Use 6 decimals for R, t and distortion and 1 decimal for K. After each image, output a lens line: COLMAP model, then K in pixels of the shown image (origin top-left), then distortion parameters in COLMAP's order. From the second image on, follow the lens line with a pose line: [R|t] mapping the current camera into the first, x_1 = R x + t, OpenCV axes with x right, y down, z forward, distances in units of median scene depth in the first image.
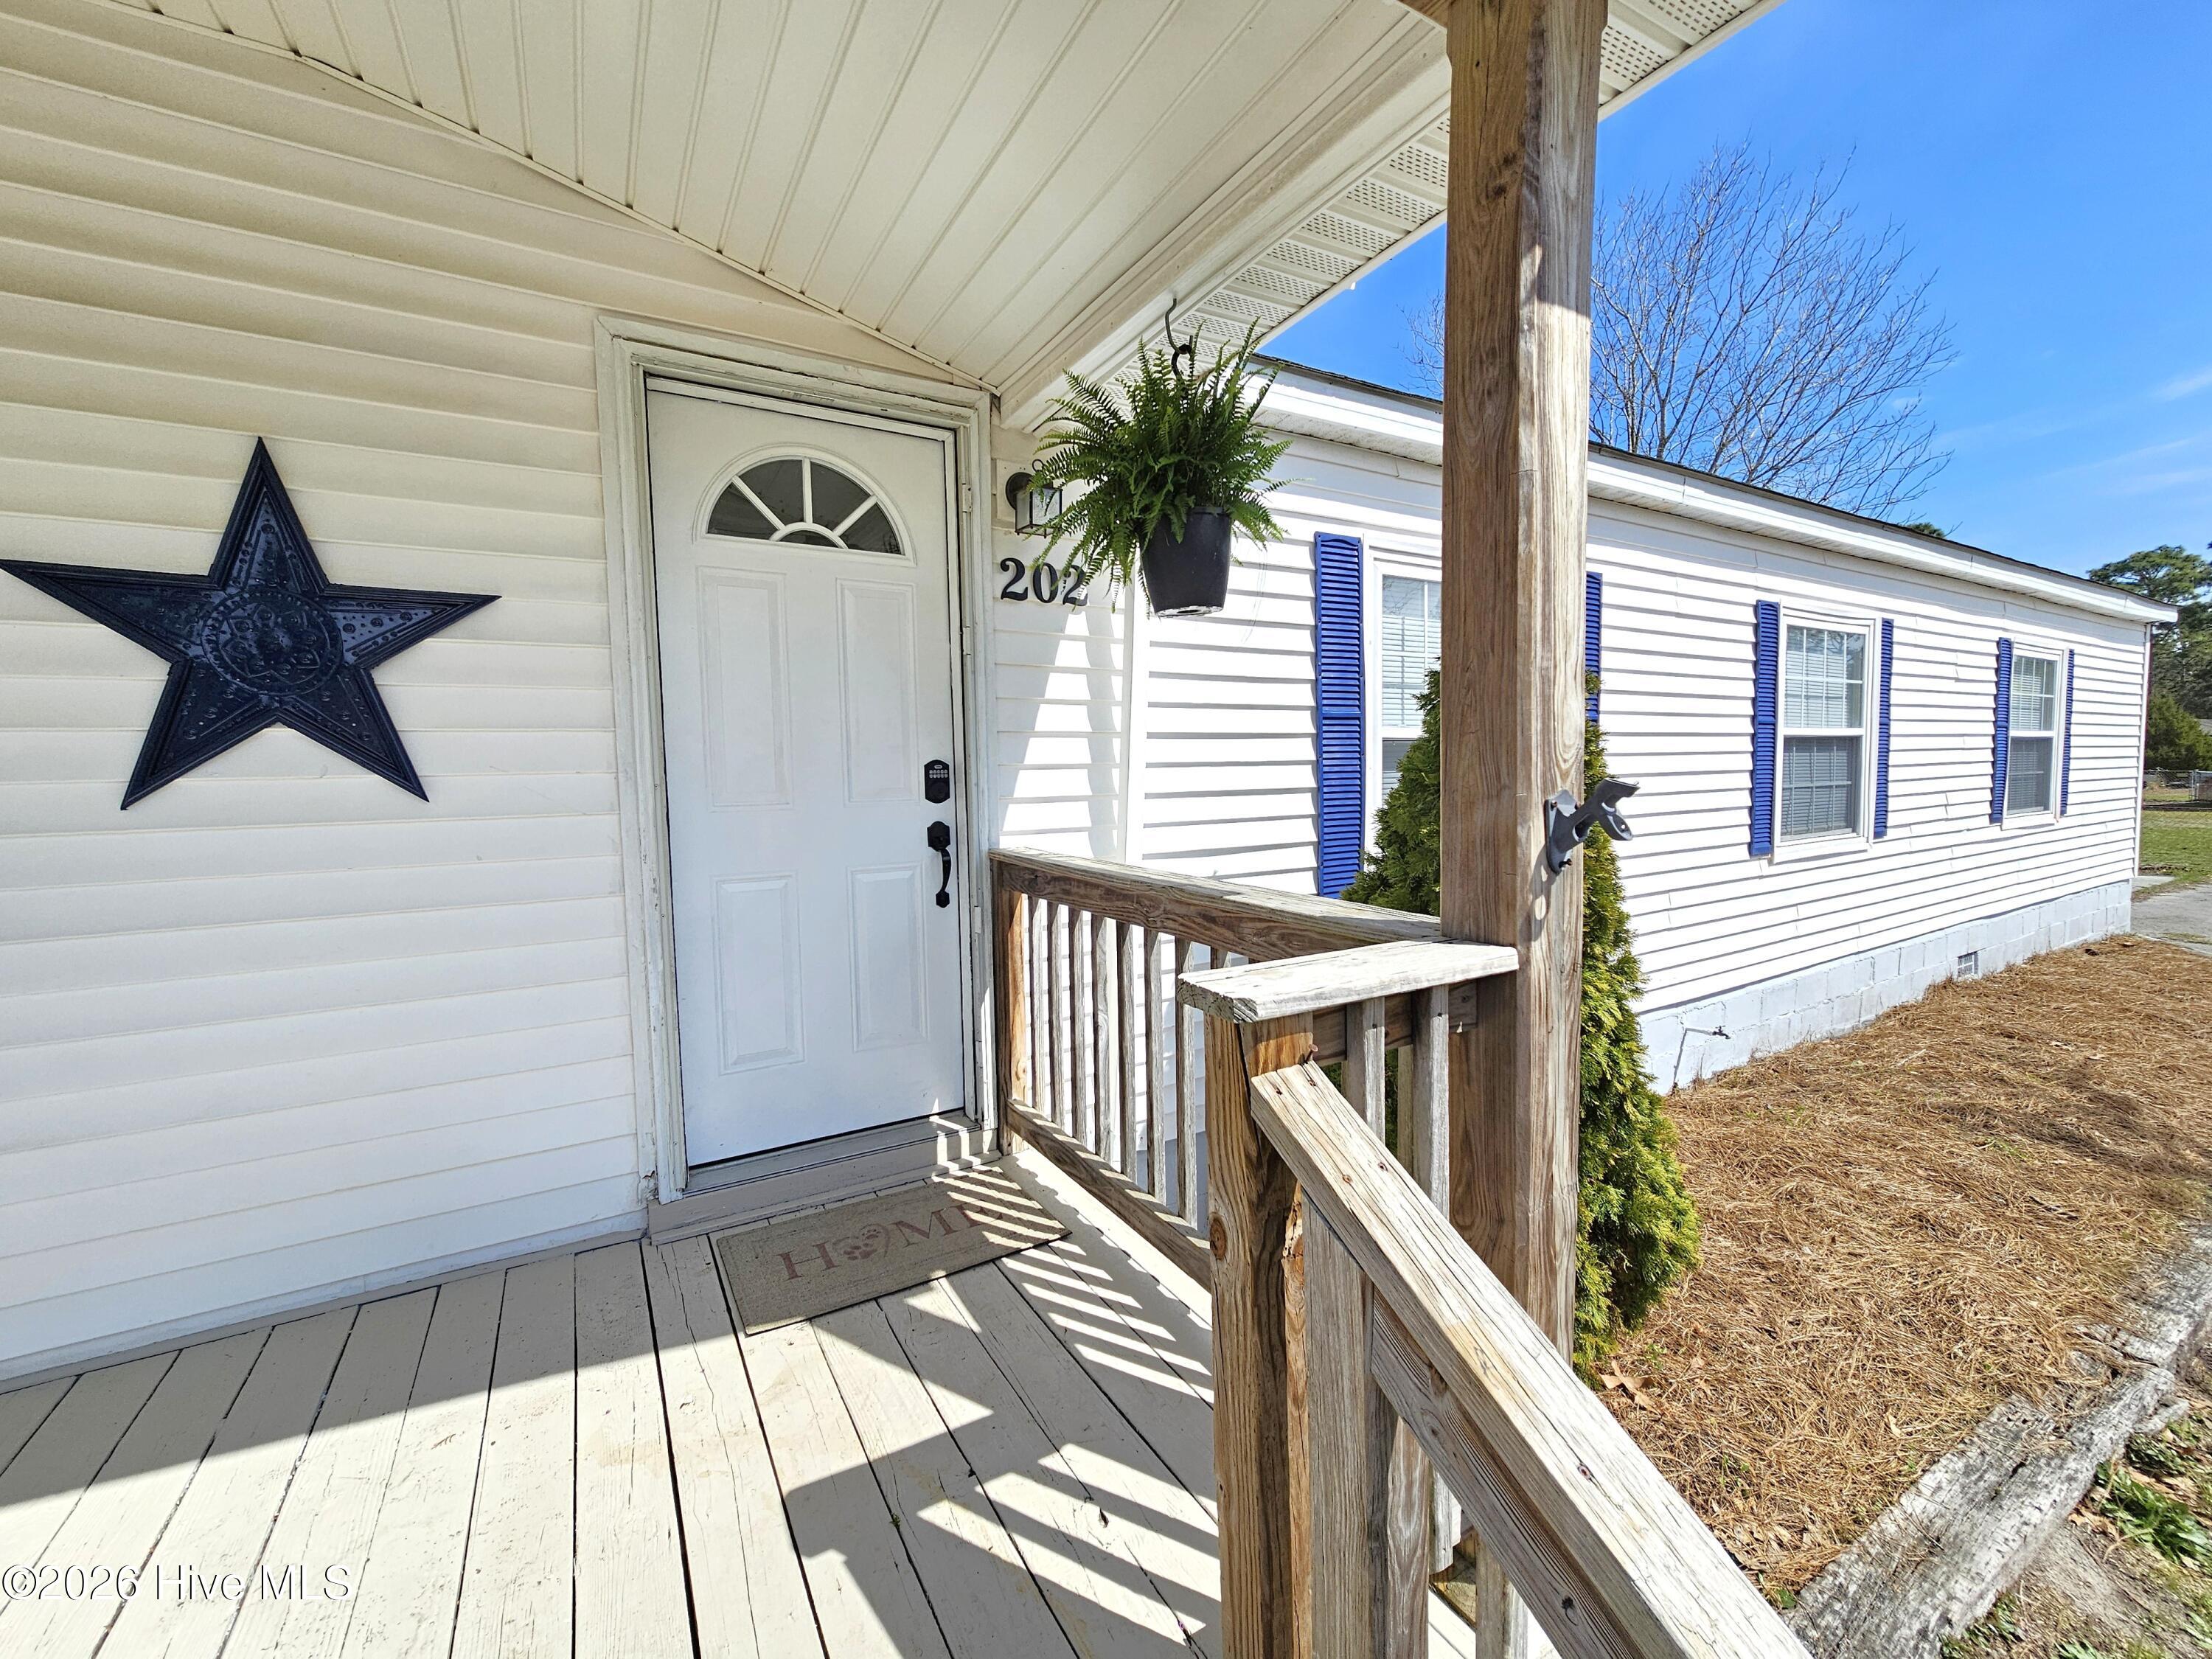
lens RADIAL K [[902.8, 0, 1104.2], [0, 902.8, 828.0], [0, 0, 1]] dist [-0.001059, -0.000400]
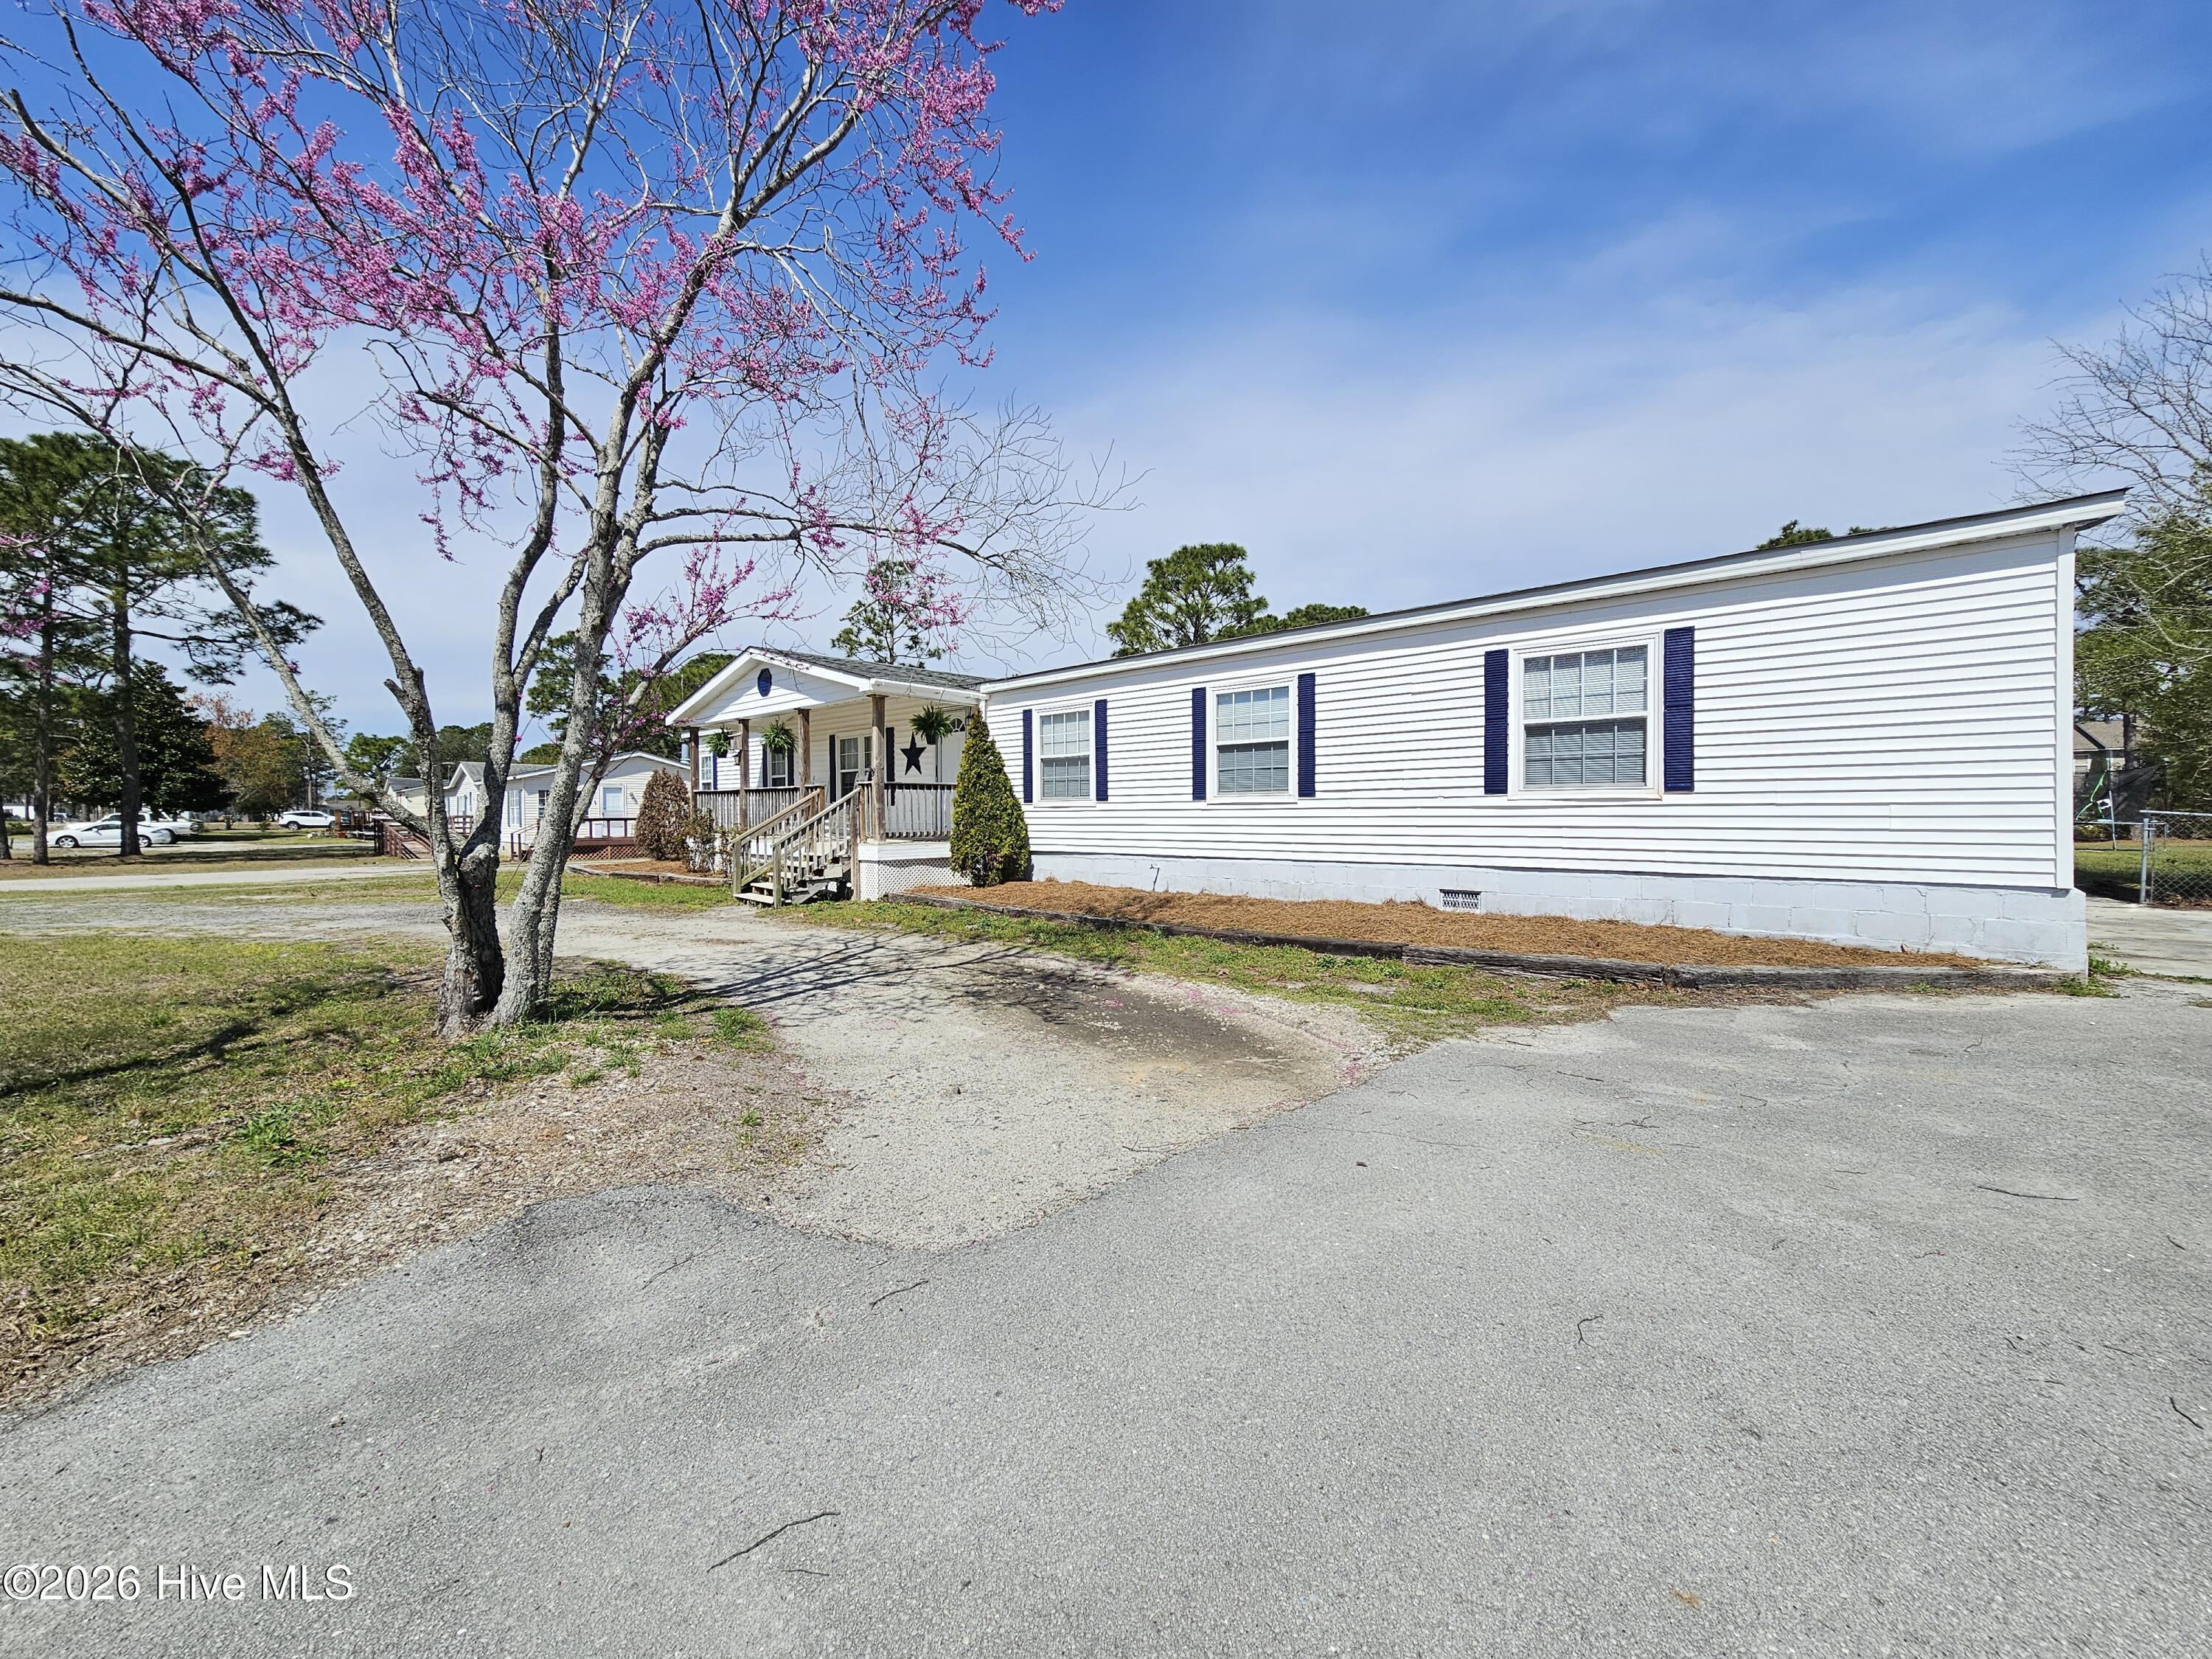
lens RADIAL K [[893.9, 0, 1112.6], [0, 893.9, 827.7], [0, 0, 1]] dist [0.000574, 0.000229]
pose [[0.284607, 0.031713, -0.958120, 5.058777], [-0.063242, 0.997897, 0.014243, 0.151235], [0.956556, 0.056539, 0.286014, 0.287055]]
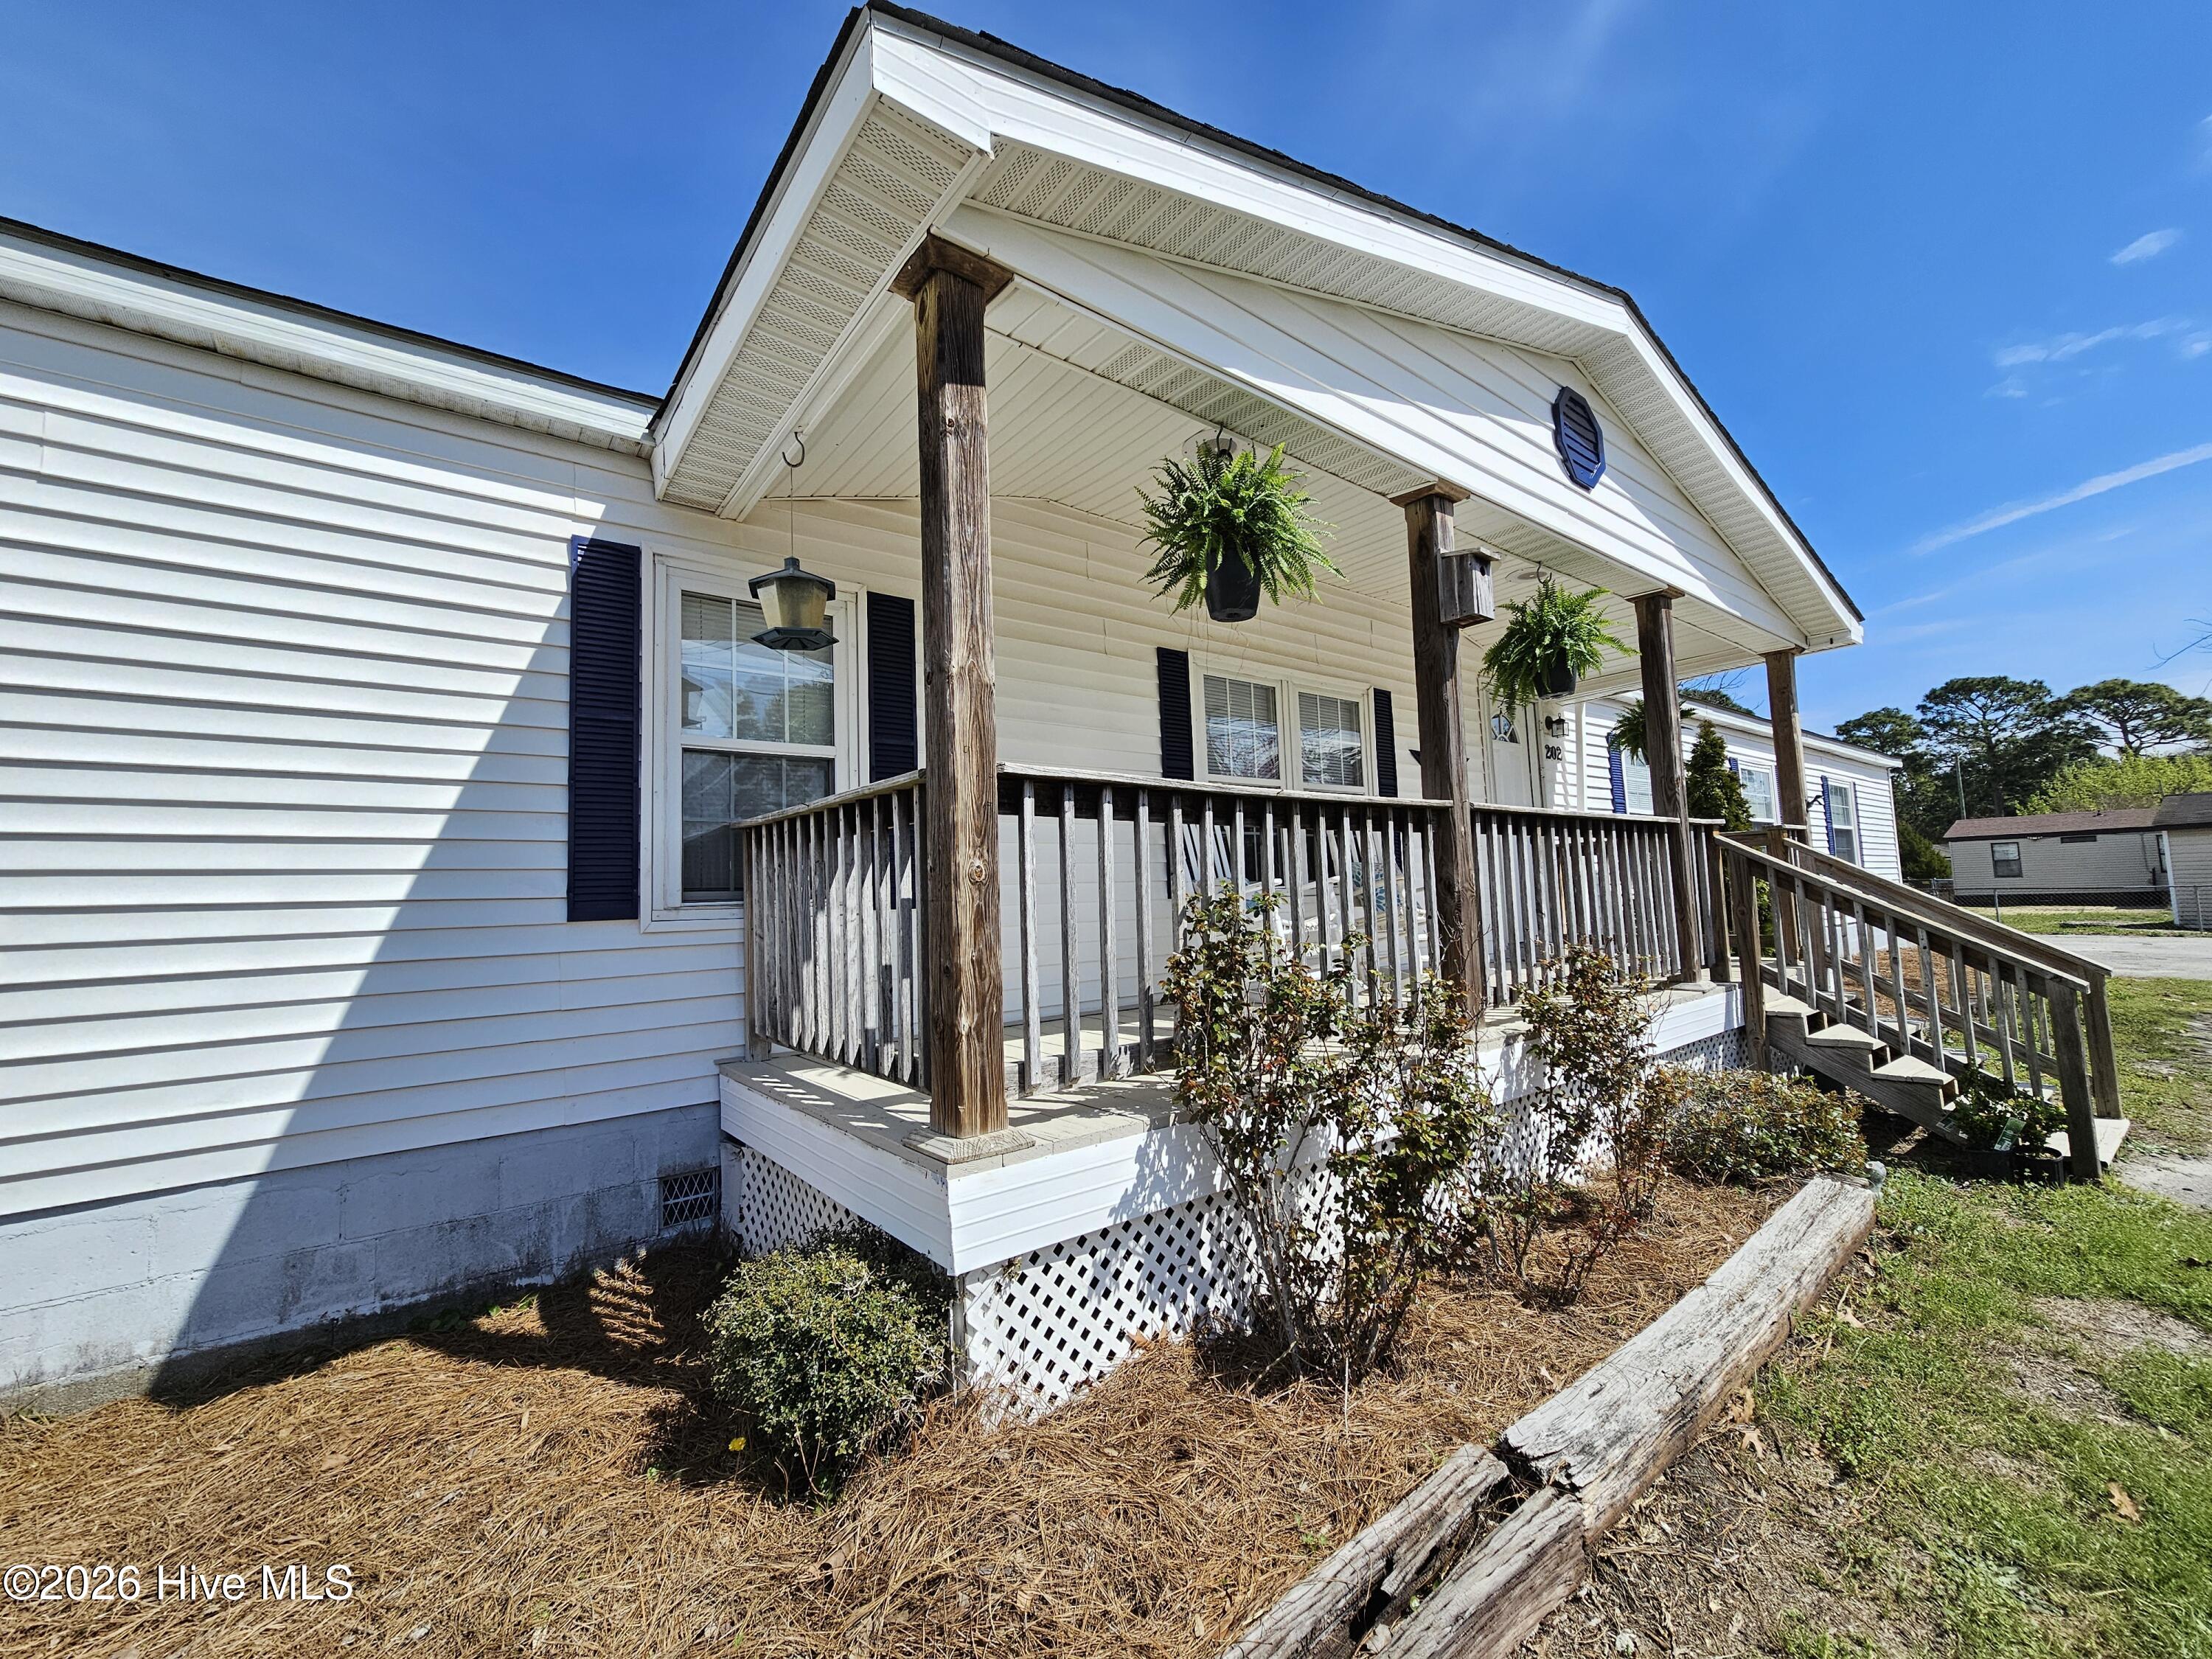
lens RADIAL K [[906.1, 0, 1106.0], [0, 906.1, 829.5], [0, 0, 1]] dist [-0.005339, -0.000108]
pose [[0.990692, -0.006626, 0.135960, -1.816958], [0.027210, 0.988295, -0.150107, 0.350218], [-0.133374, 0.152410, 0.979277, -1.539638]]
